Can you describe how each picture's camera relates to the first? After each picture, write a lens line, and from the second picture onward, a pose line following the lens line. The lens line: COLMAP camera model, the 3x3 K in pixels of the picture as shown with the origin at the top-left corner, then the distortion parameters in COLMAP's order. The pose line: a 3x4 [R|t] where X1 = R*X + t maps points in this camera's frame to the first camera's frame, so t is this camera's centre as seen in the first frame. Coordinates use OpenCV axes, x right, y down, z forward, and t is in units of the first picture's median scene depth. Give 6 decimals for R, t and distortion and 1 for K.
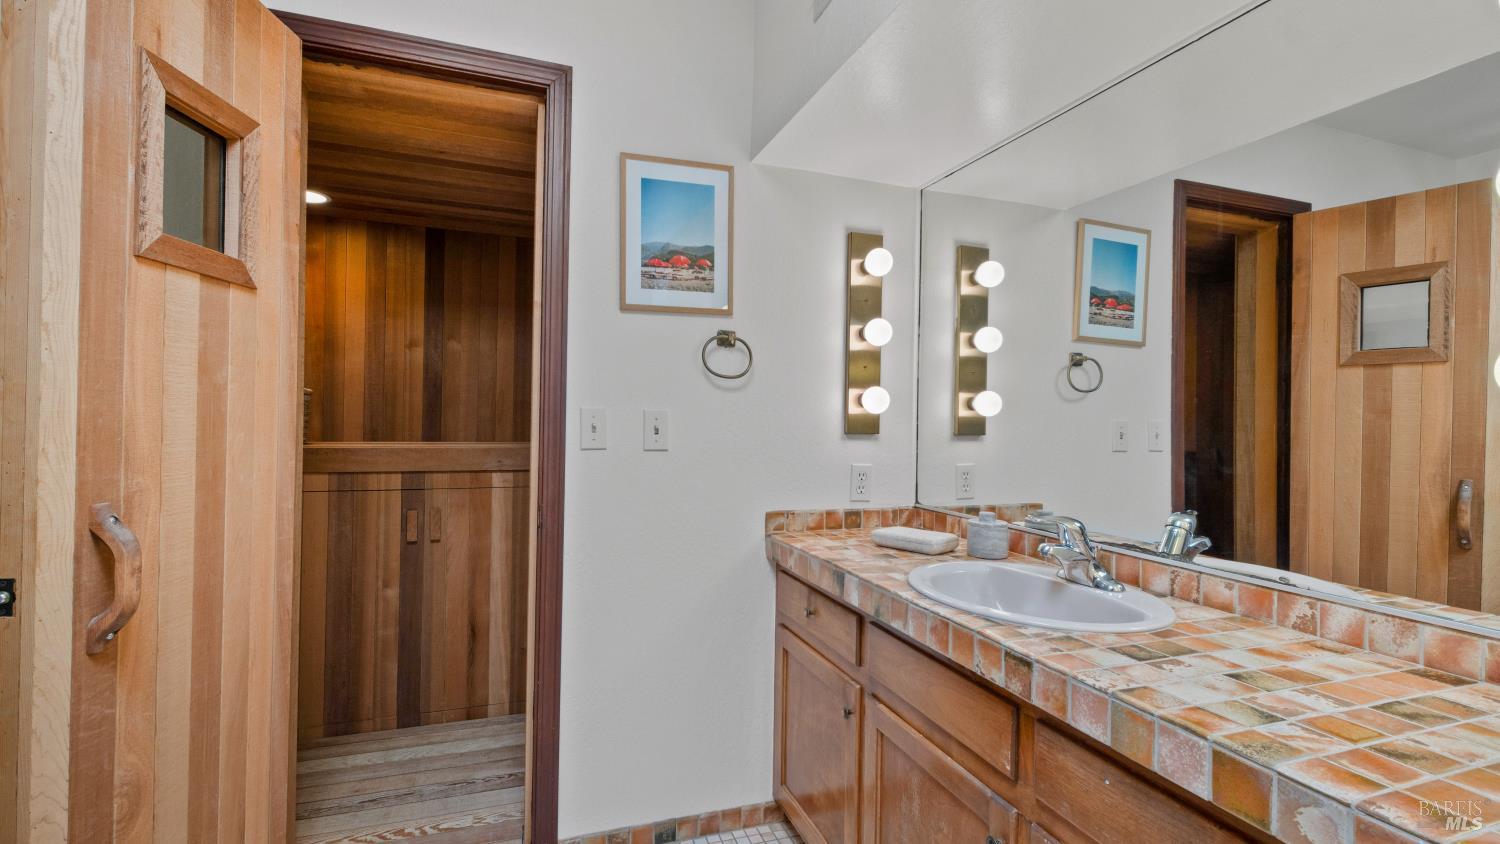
lens RADIAL K [[673.0, 0, 750.8], [0, 673.0, 417.5], [0, 0, 1]] dist [0.010807, -0.007245]
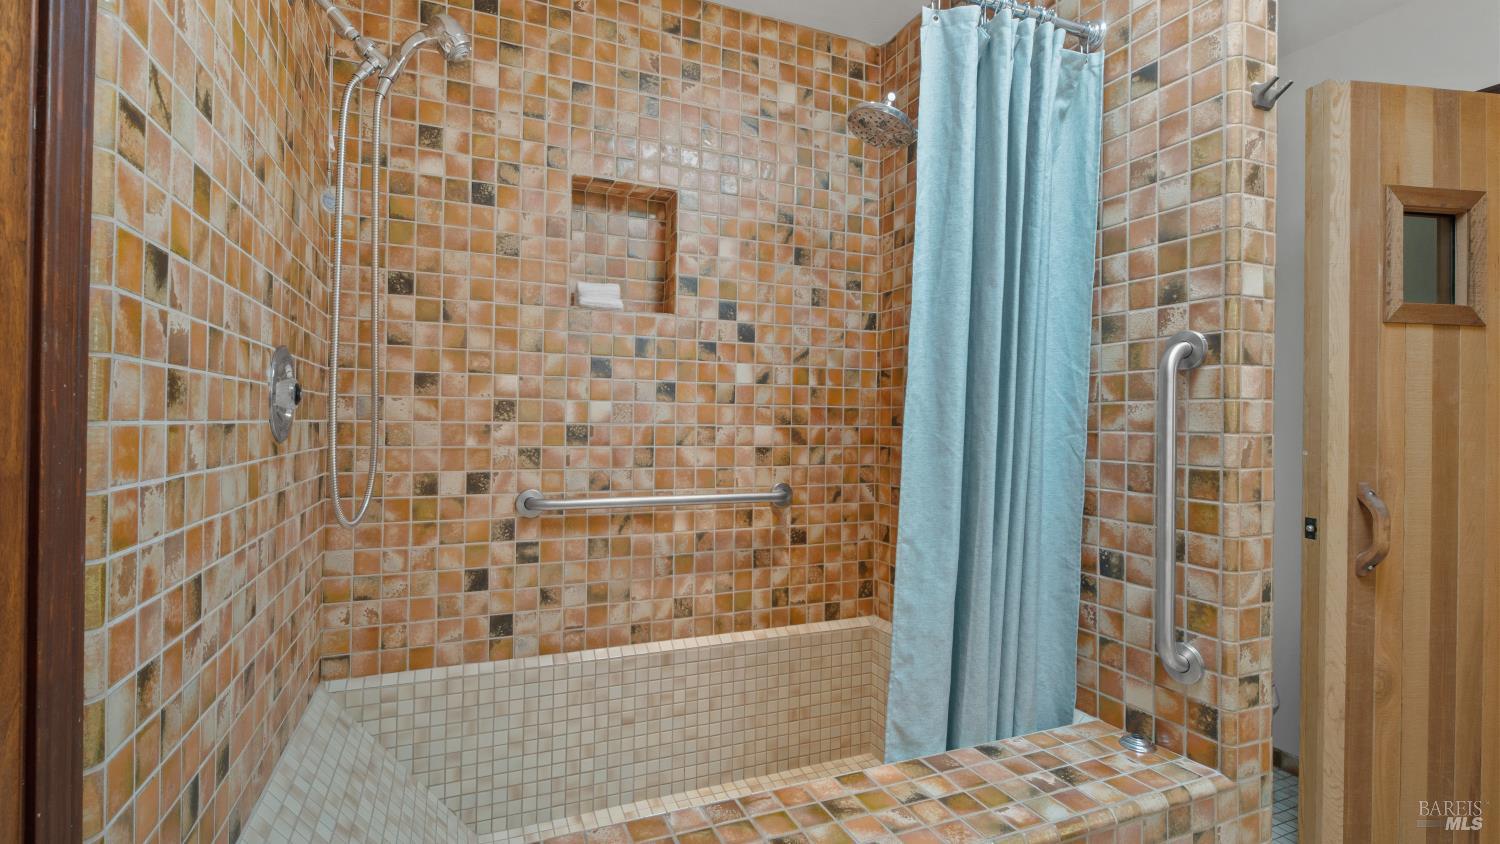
lens RADIAL K [[673.0, 0, 750.8], [0, 673.0, 417.5], [0, 0, 1]] dist [0.010807, -0.007245]
pose [[0.060659, -0.025182, -0.997841, 0.310007], [-0.011213, 0.999601, -0.025908, 0.017764], [0.998096, 0.012760, 0.060352, -0.308427]]
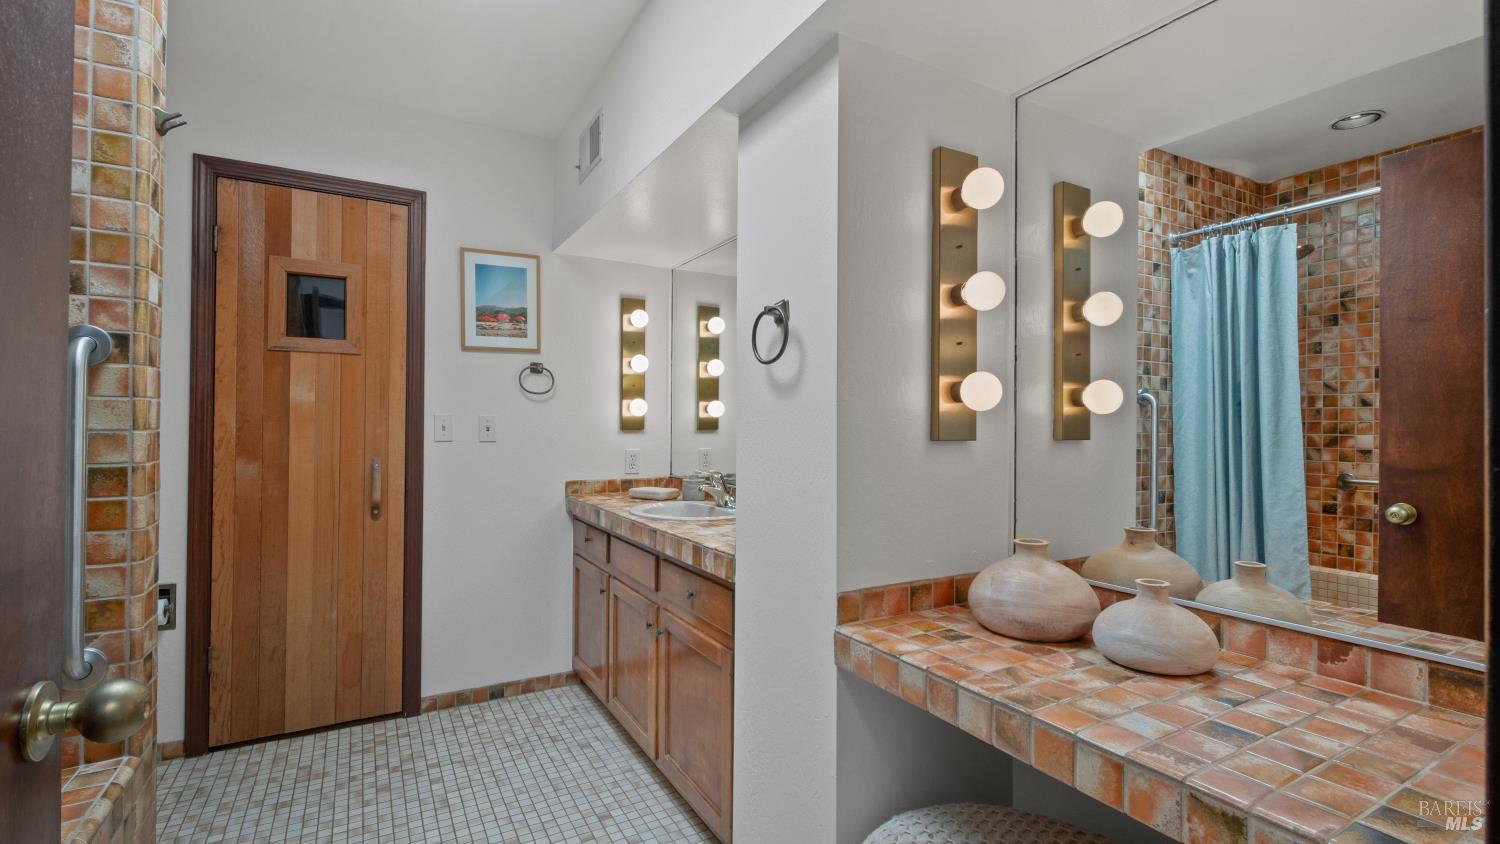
lens RADIAL K [[673.0, 0, 750.8], [0, 673.0, 417.5], [0, 0, 1]] dist [0.010807, -0.007245]
pose [[0.984034, -0.011476, 0.177610, 0.173624], [0.012523, 0.999910, -0.004775, 0.008654], [-0.177539, 0.006923, 0.984089, -0.603190]]
